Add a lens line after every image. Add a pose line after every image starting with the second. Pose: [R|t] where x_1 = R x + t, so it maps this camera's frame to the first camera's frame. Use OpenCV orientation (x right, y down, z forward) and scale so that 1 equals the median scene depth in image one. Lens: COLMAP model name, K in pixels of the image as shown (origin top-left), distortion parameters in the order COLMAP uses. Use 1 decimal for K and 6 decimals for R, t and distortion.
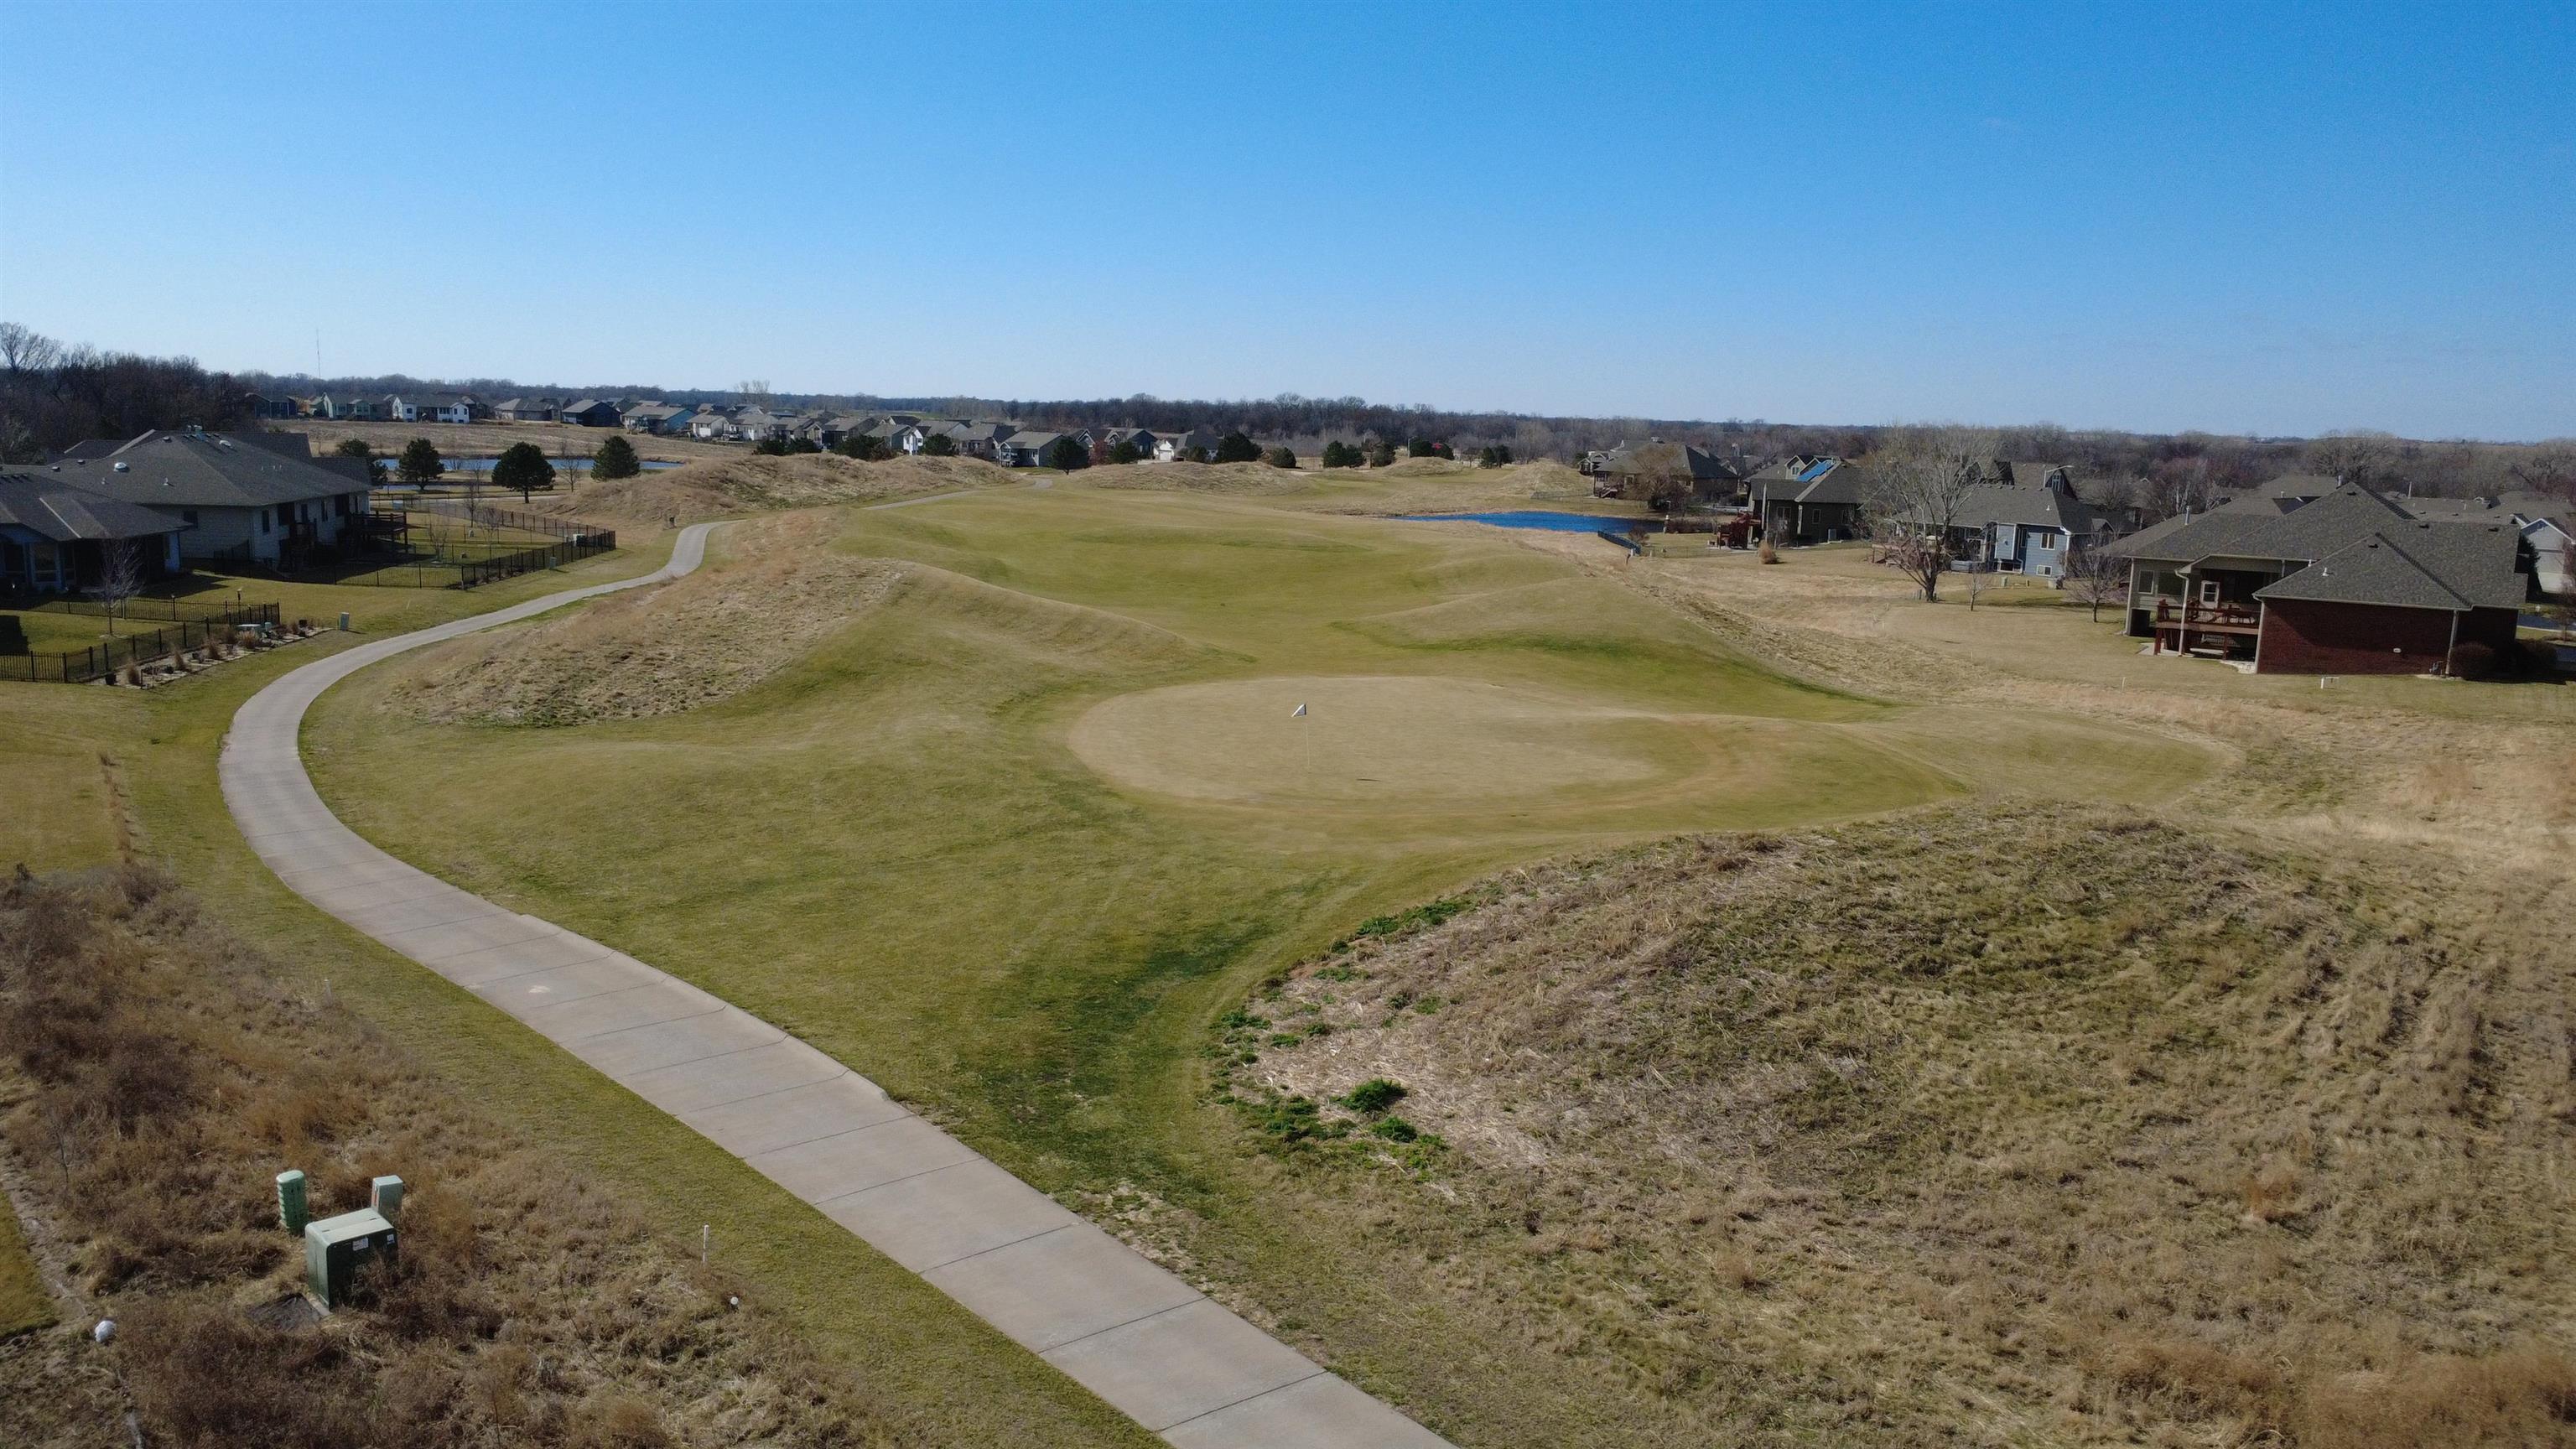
lens RADIAL K [[1882.9, 0, 1288.0], [0, 1882.9, 724.5], [0, 0, 1]] dist [-0.002139, -0.002652]
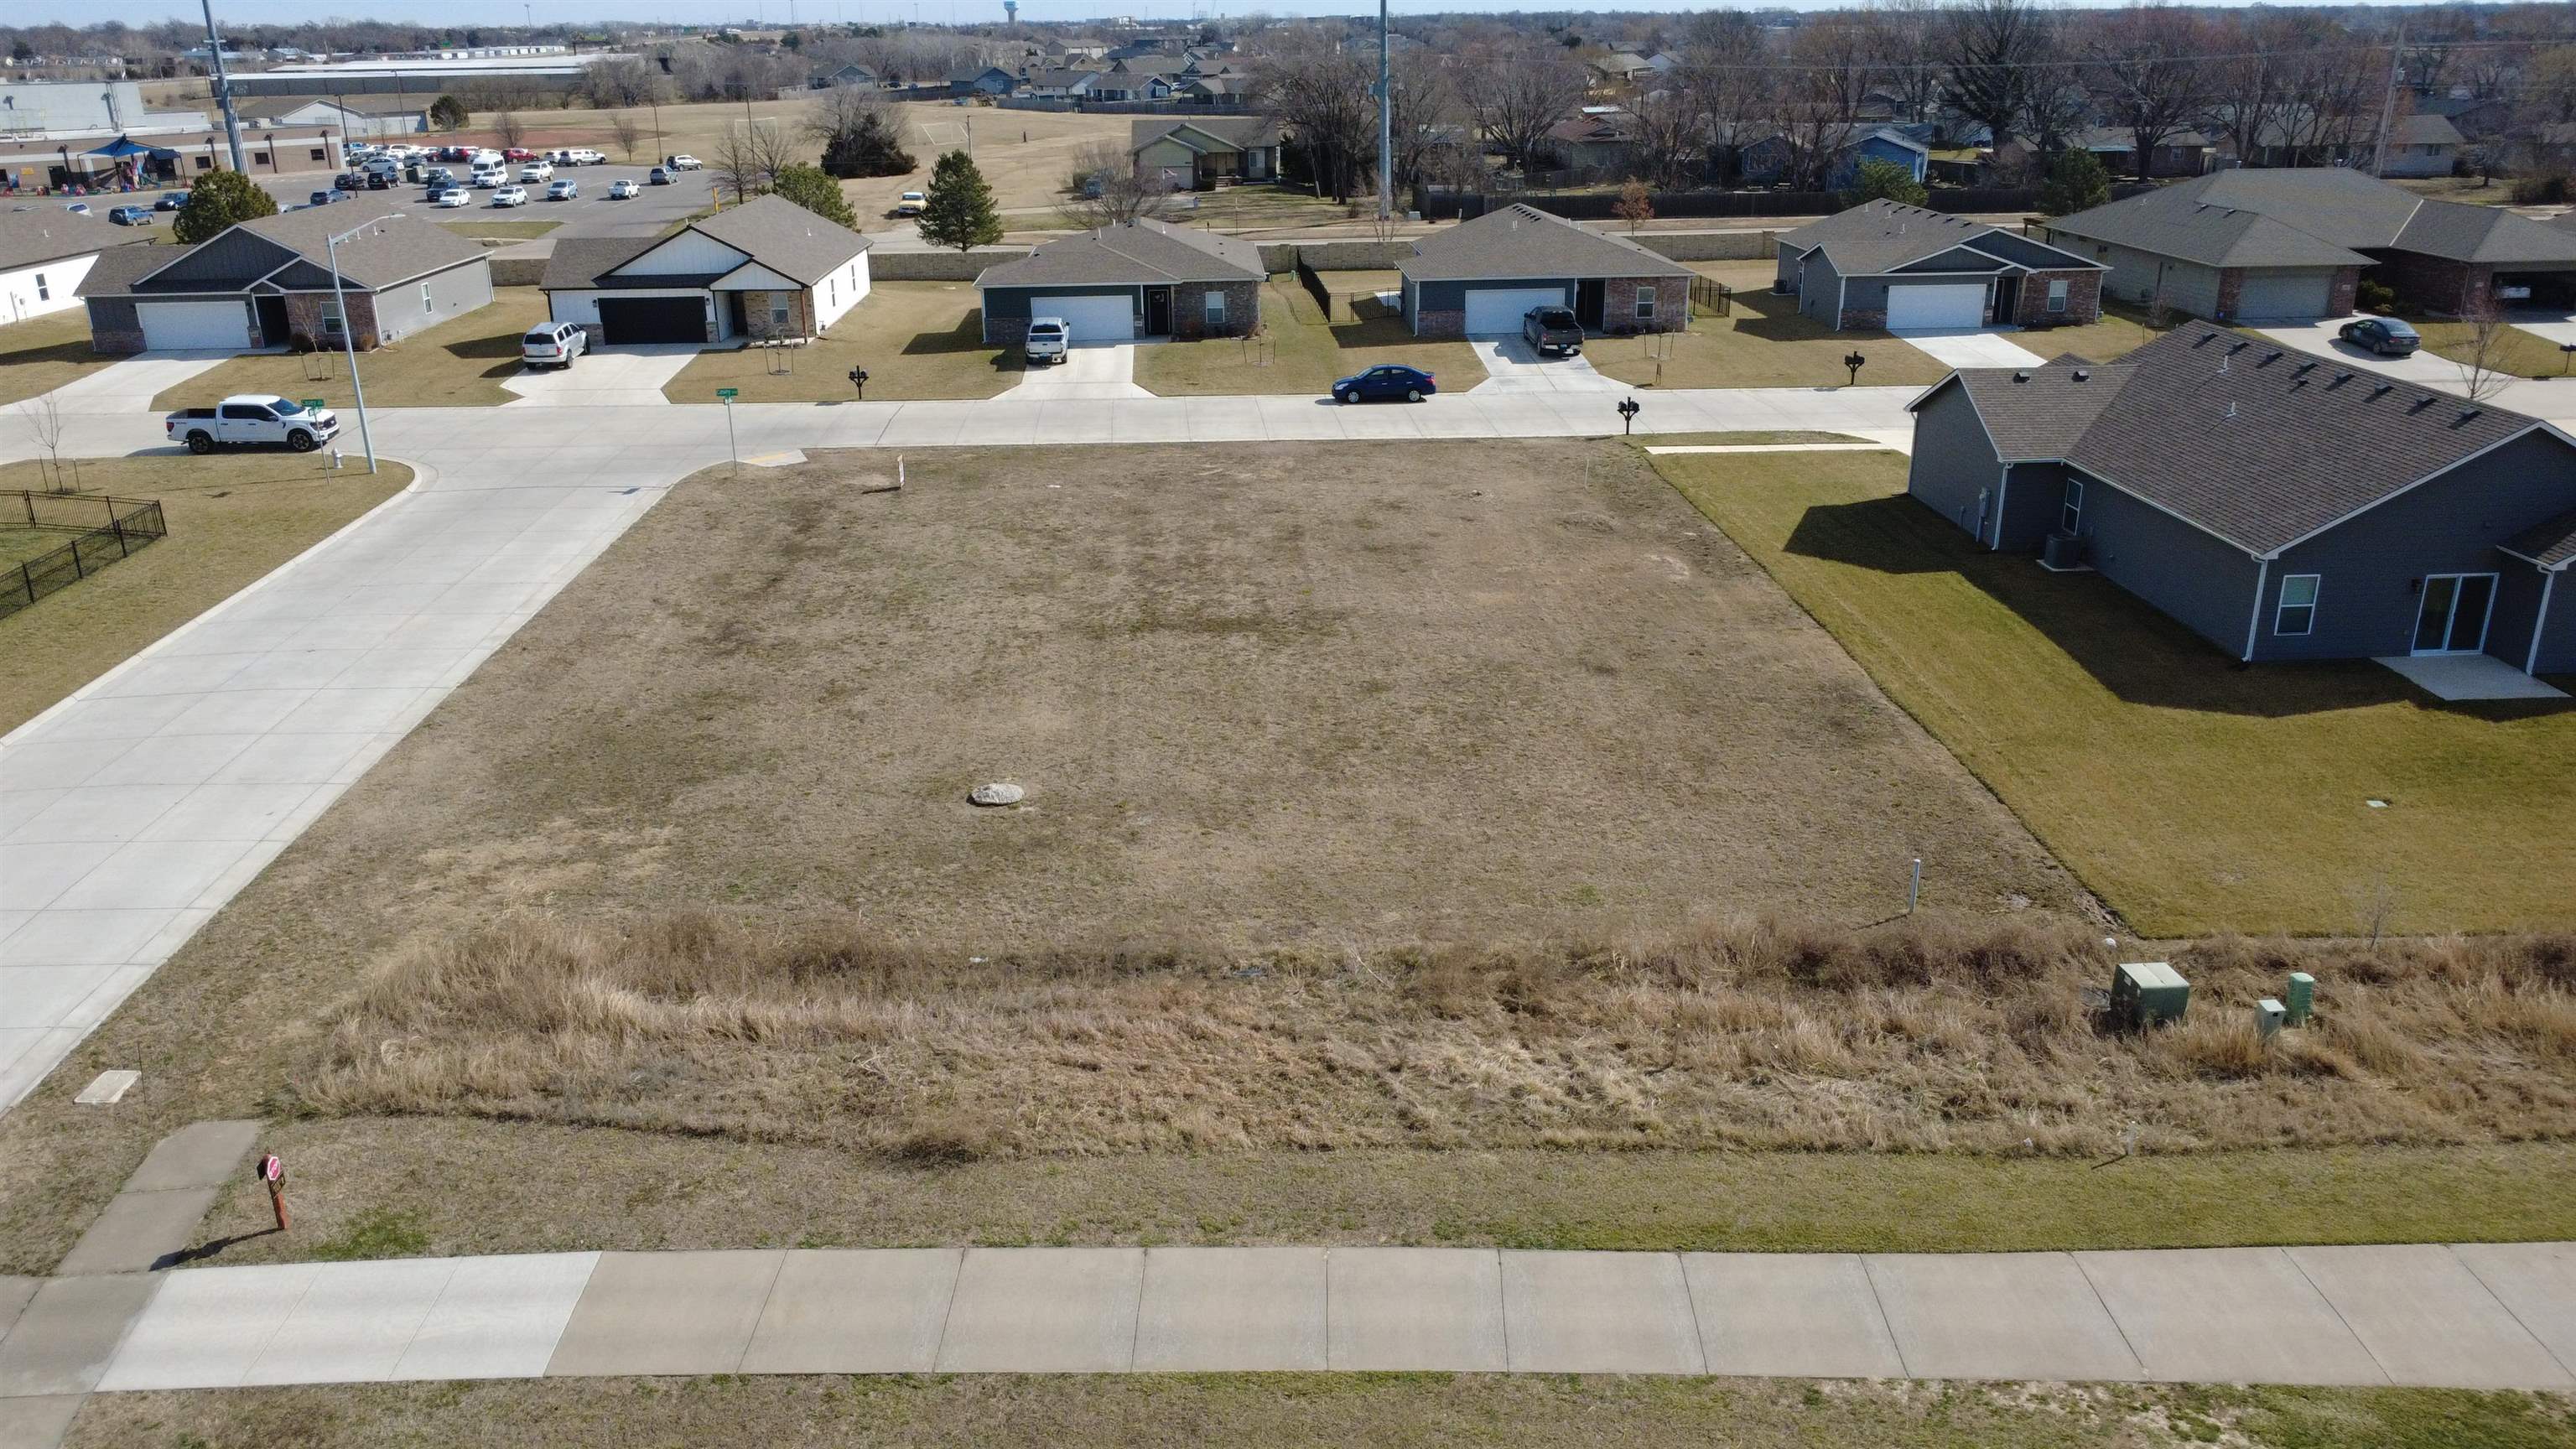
lens RADIAL K [[1878.0, 0, 1288.0], [0, 1878.0, 724.5], [0, 0, 1]] dist [-0.000401, -0.005029]
pose [[-0.632932, 0.249946, -0.732751, 0.243178], [-0.133915, 0.896843, 0.421591, -0.109413], [0.762538, 0.364965, -0.534169, 0.367593]]
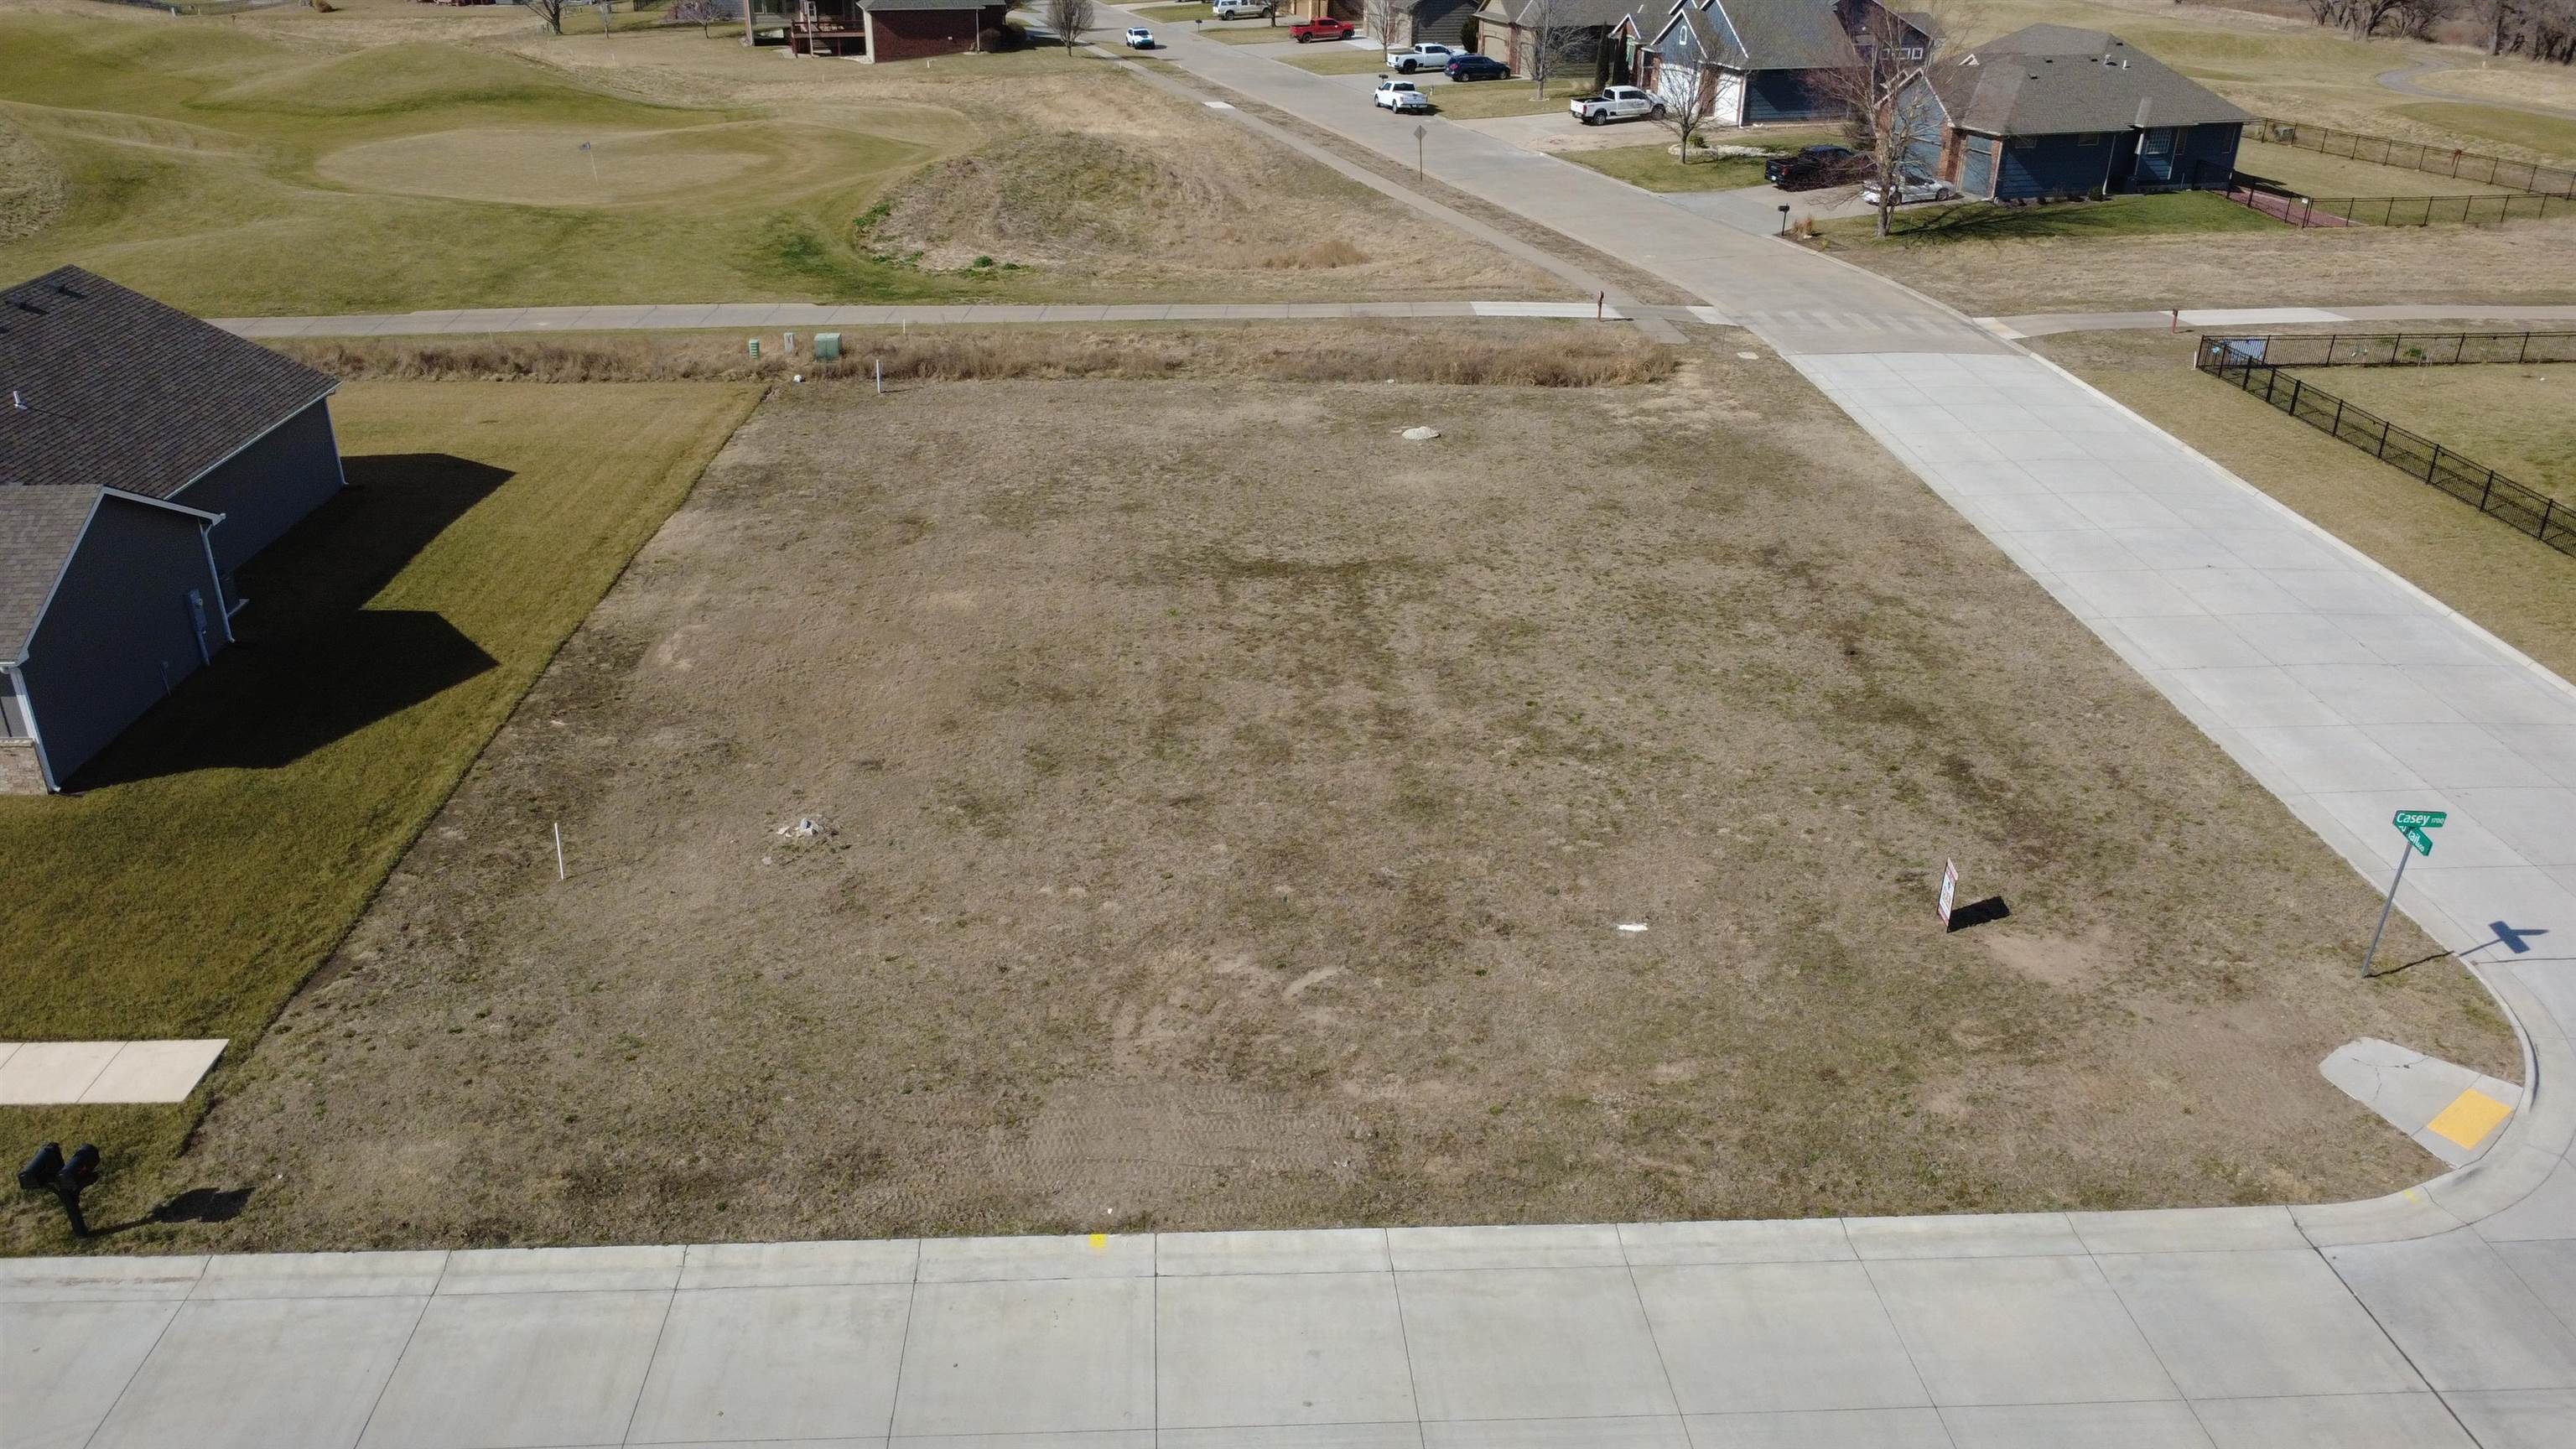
lens RADIAL K [[1878.0, 0, 1288.0], [0, 1878.0, 724.5], [0, 0, 1]] dist [-0.000401, -0.005029]
pose [[0.641612, -0.349963, 0.682539, -0.672862], [0.132271, 0.926999, 0.350967, -0.025782], [-0.755538, -0.134905, 0.641064, -0.424354]]
